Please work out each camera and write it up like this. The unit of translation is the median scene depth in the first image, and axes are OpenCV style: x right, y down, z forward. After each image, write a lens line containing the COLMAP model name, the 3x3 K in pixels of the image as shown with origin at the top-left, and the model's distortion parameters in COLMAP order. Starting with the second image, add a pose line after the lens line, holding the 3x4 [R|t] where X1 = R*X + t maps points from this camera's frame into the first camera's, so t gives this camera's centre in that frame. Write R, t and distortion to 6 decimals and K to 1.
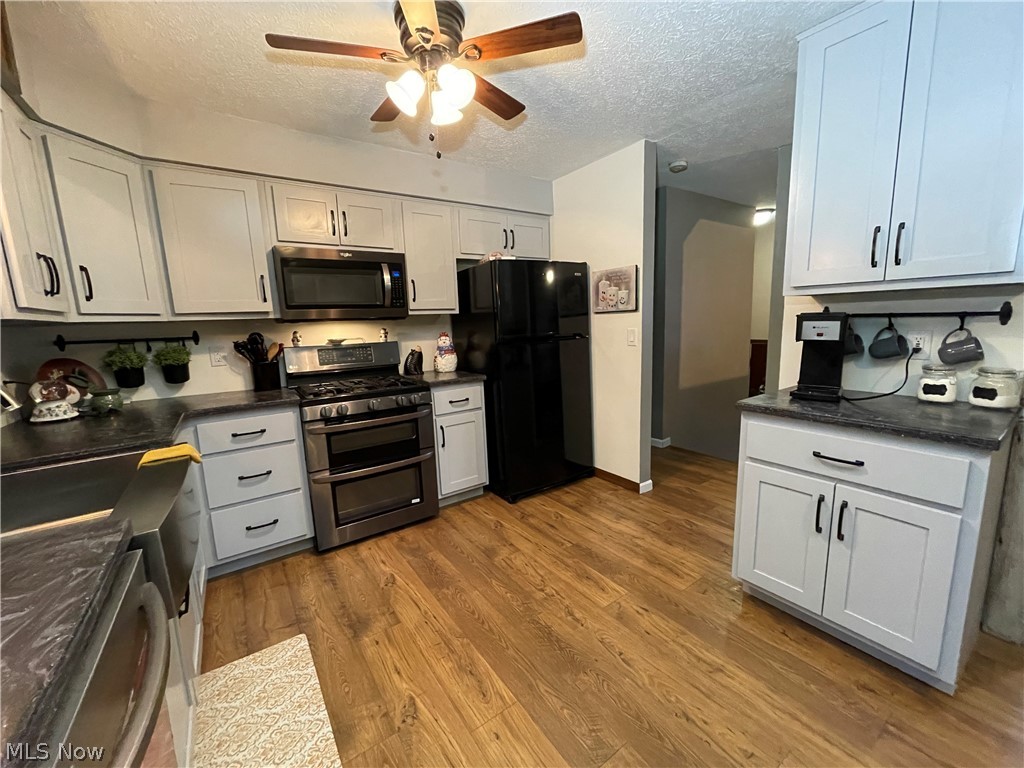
lens RADIAL K [[409.7, 0, 511.8], [0, 409.7, 385.6], [0, 0, 1]] dist [-0.006160, -0.000052]
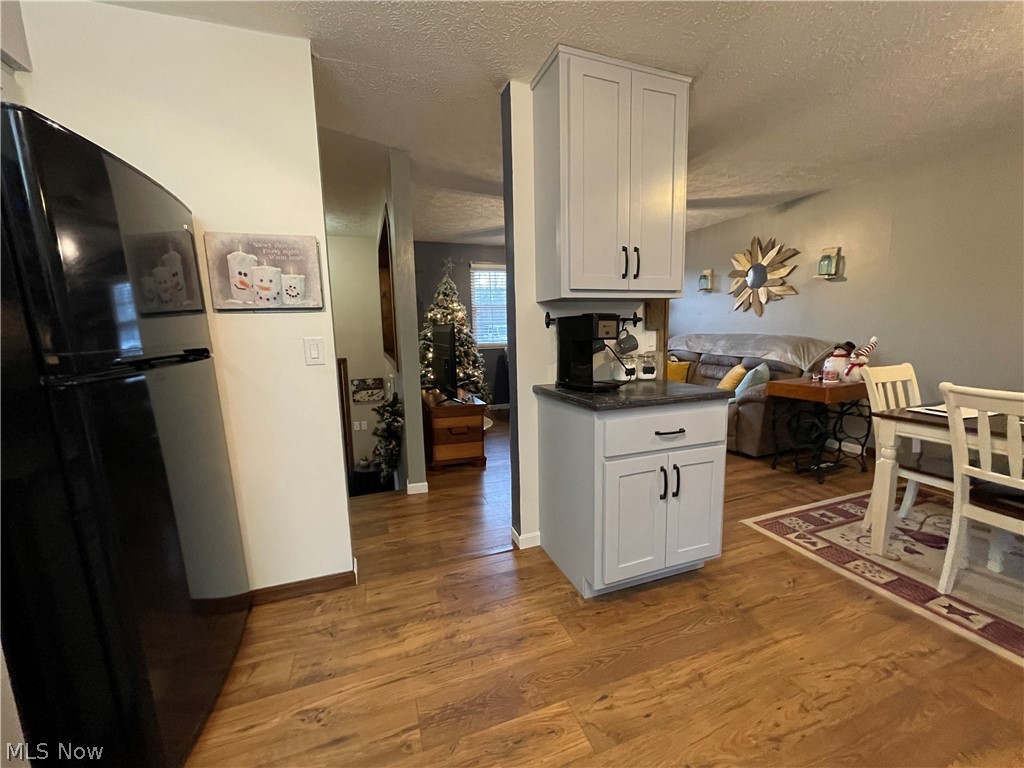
lens RADIAL K [[409.7, 0, 513.9], [0, 409.7, 384.1], [0, 0, 1]] dist [-0.006160, -0.000052]
pose [[0.259017, -0.099966, 0.960686, -0.287914], [0.168370, 0.984074, 0.057005, -0.064804], [-0.951085, 0.146985, 0.271723, 0.670318]]
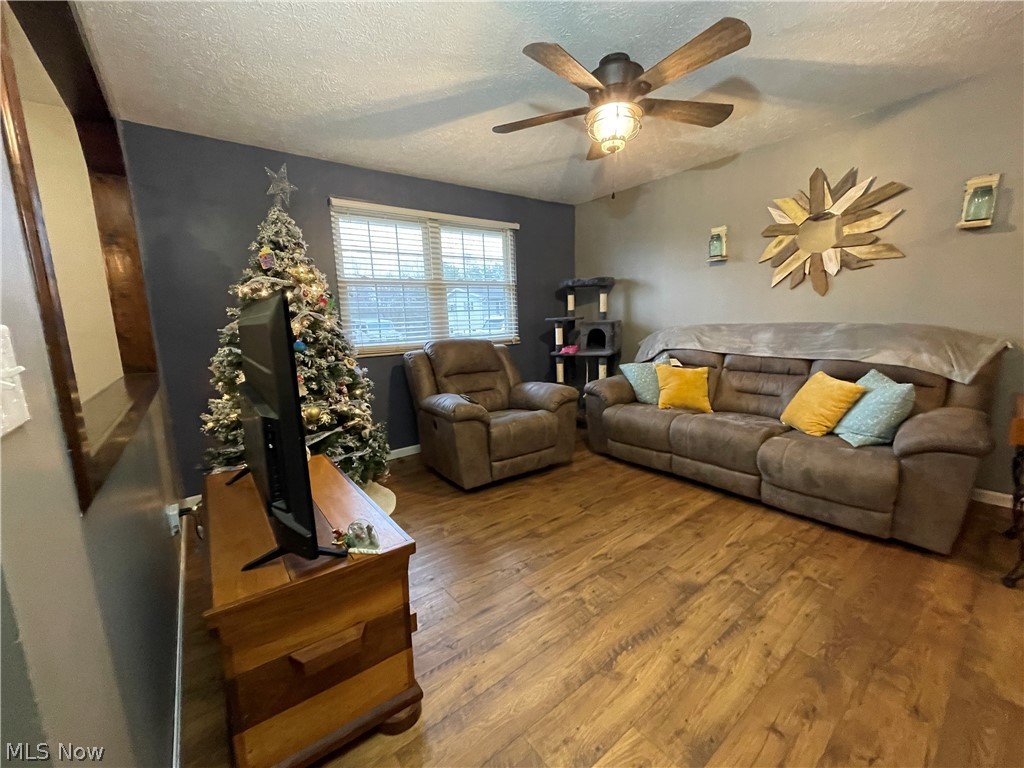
lens RADIAL K [[409.7, 0, 512.0], [0, 409.7, 385.2], [0, 0, 1]] dist [-0.006160, -0.000052]
pose [[-0.046744, -0.119220, 0.991767, 0.087414], [0.195794, 0.972500, 0.126132, -0.097554], [-0.979530, 0.200078, -0.022116, 0.820442]]
